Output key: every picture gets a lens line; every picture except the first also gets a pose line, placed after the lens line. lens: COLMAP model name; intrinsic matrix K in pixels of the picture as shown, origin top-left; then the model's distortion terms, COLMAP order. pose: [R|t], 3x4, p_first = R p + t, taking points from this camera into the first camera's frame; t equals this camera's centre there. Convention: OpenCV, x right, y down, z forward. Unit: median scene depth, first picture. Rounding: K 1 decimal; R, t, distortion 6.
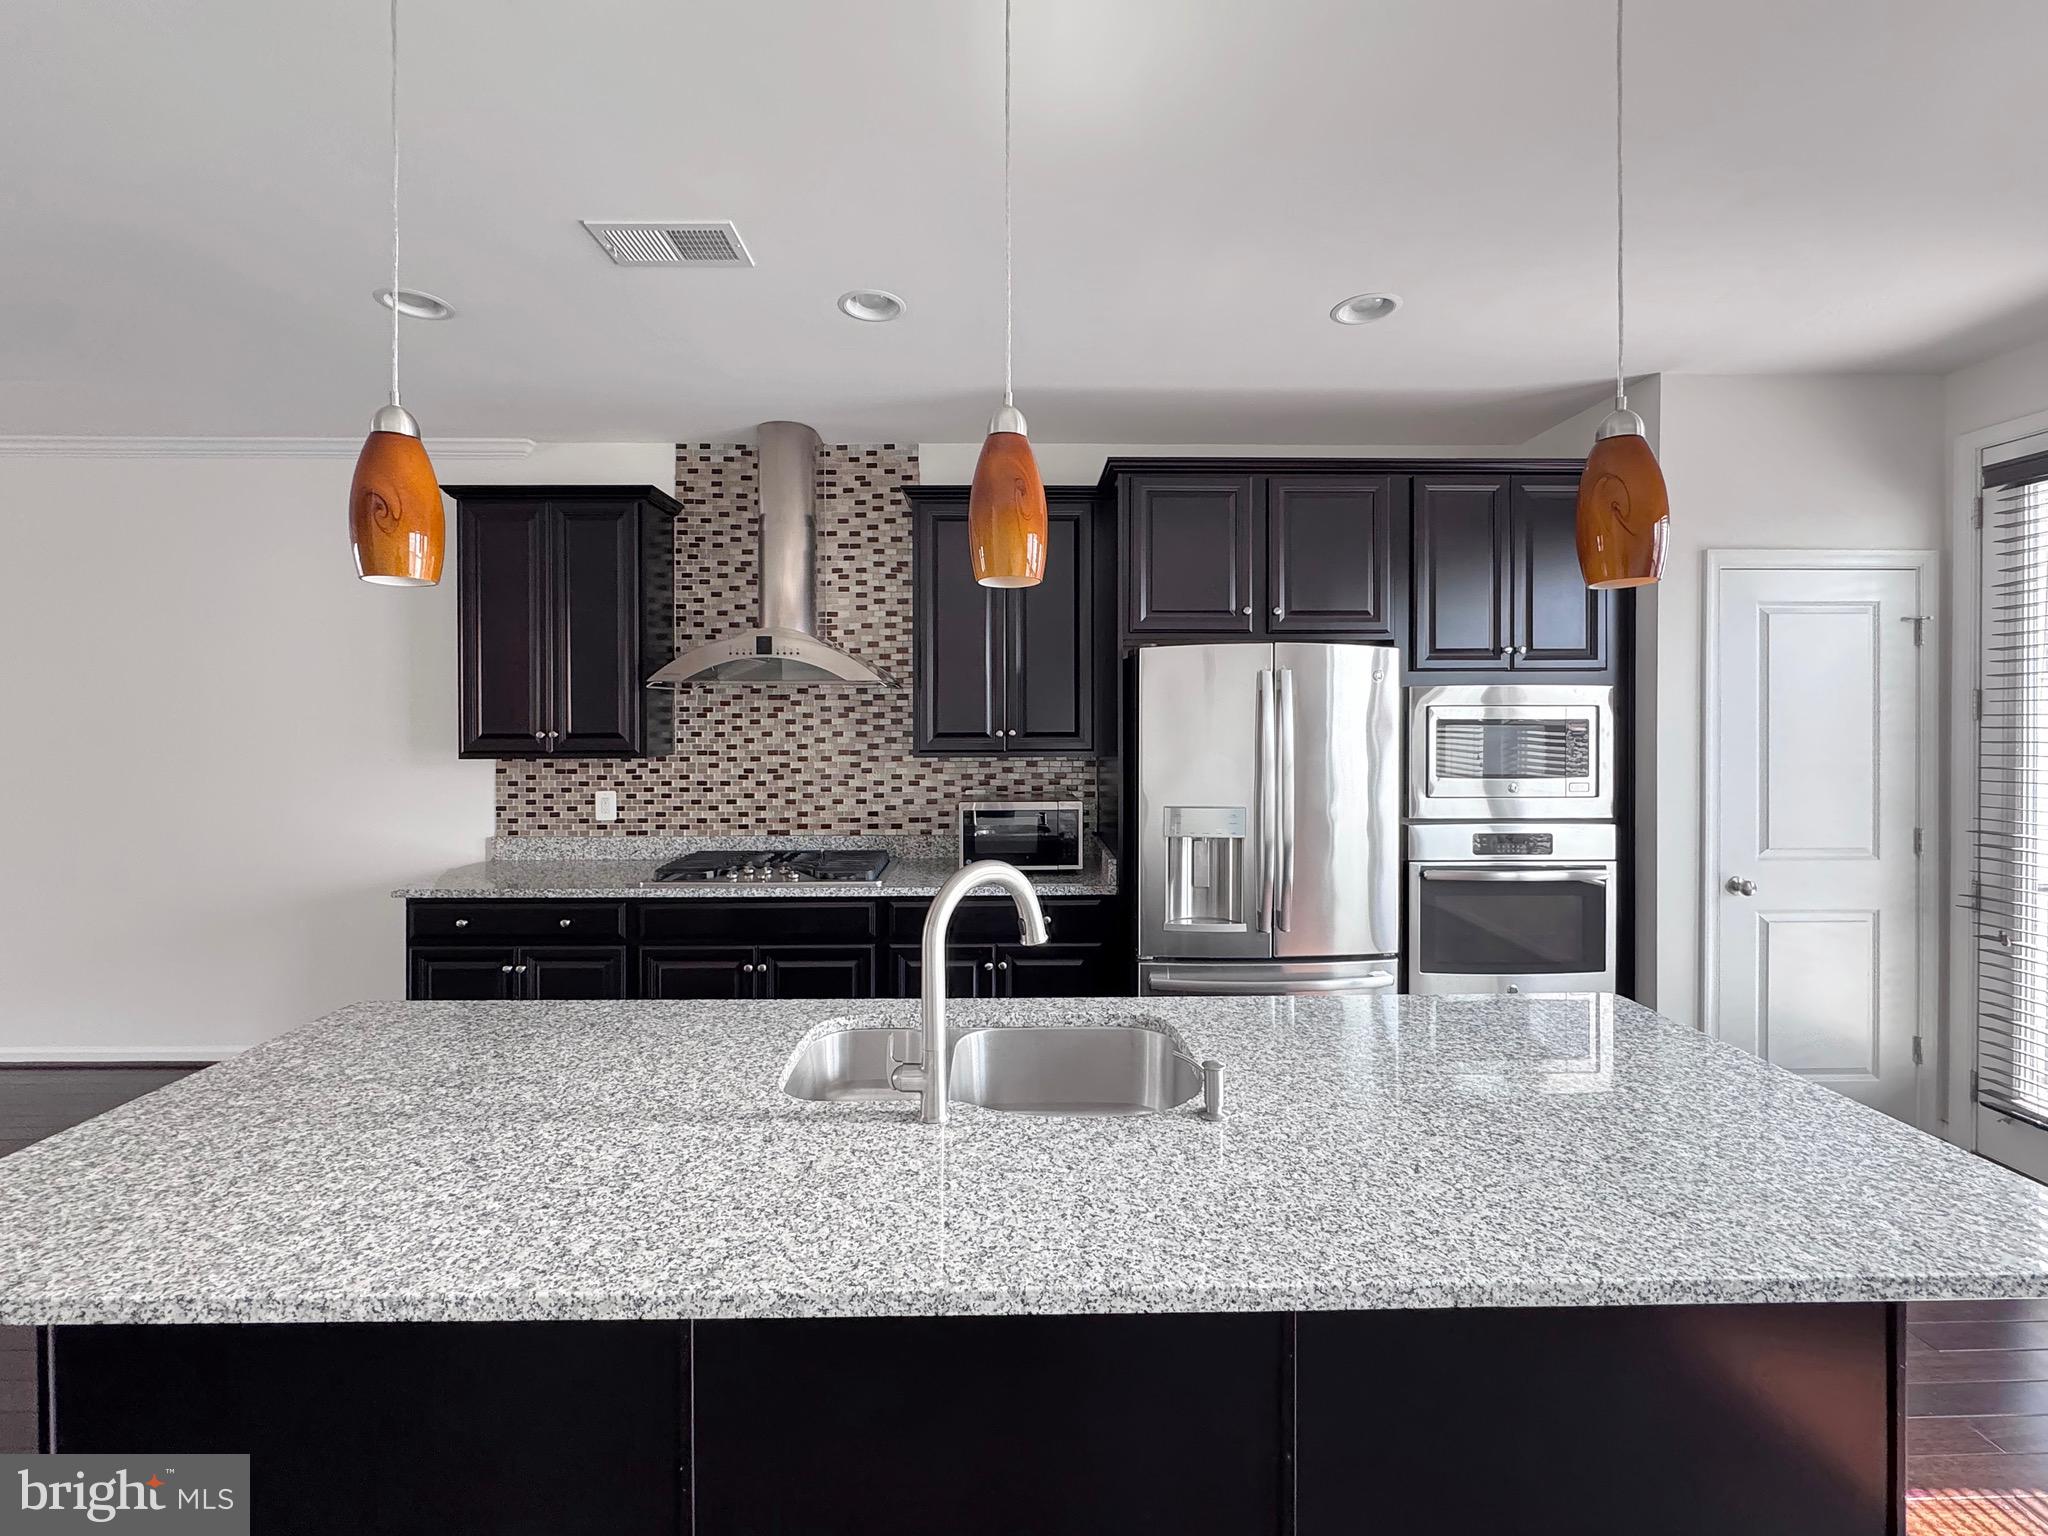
lens RADIAL K [[832.9, 0, 1014.7], [0, 832.9, 739.8], [0, 0, 1]] dist [-0.001618, -0.000043]
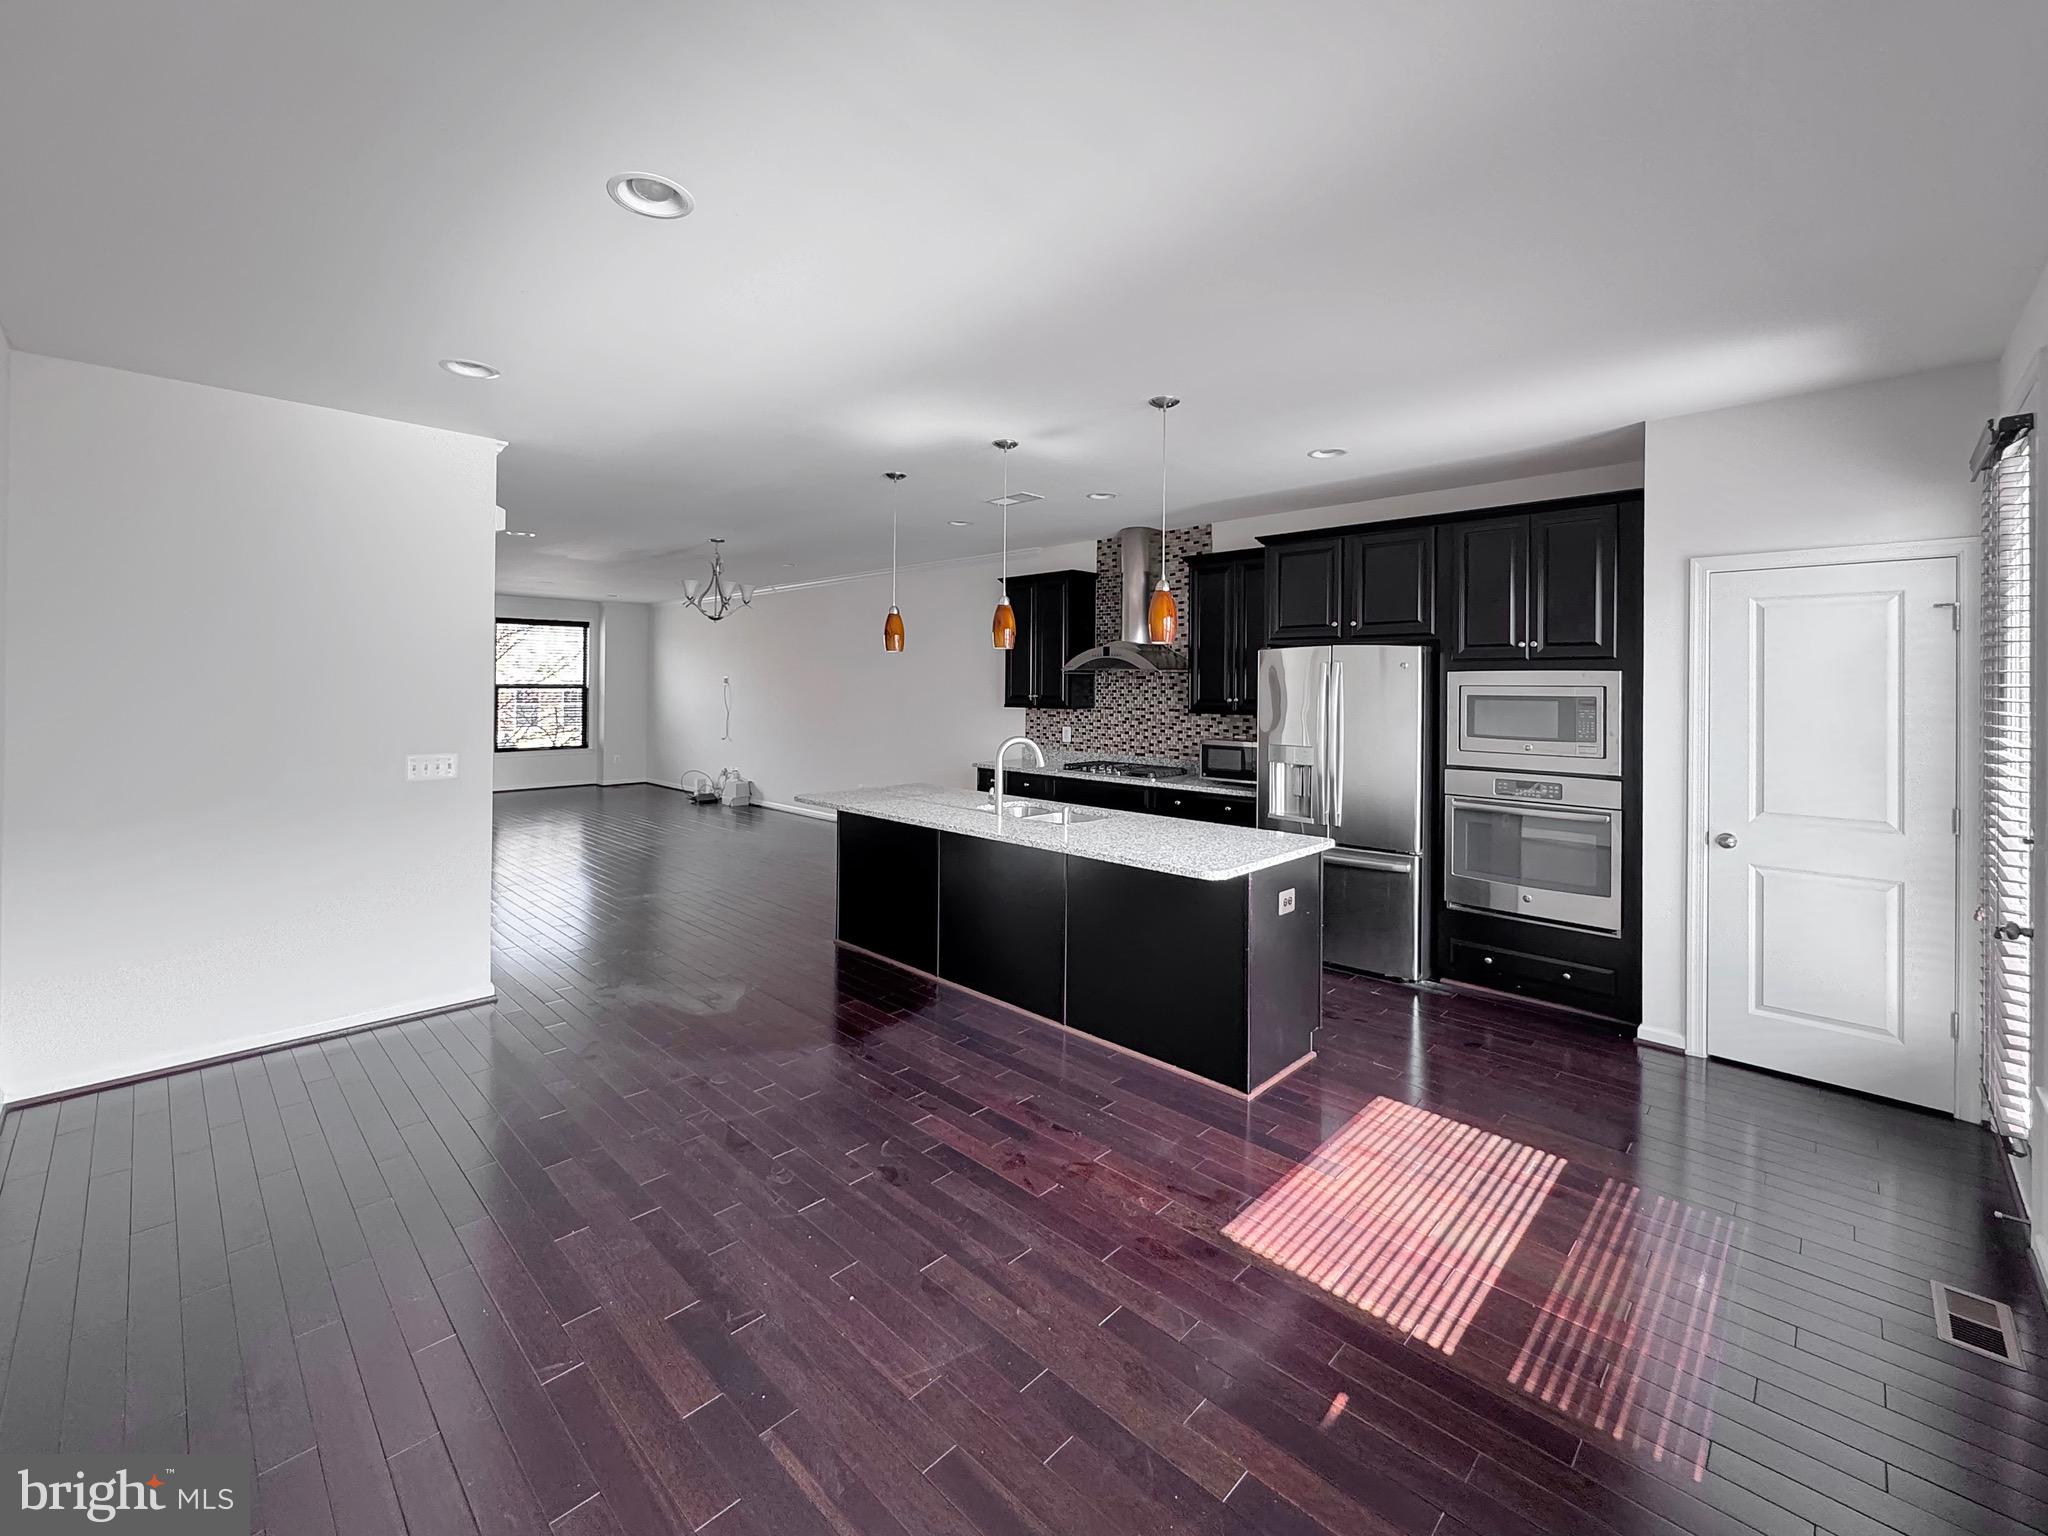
lens RADIAL K [[832.9, 0, 1014.7], [0, 832.9, 739.8], [0, 0, 1]] dist [-0.001618, -0.000043]
pose [[0.702051, 0.054473, -0.710040, 0.832881], [-0.029980, 0.998447, 0.046956, 0.006035], [0.711496, -0.011679, 0.702594, -0.454608]]
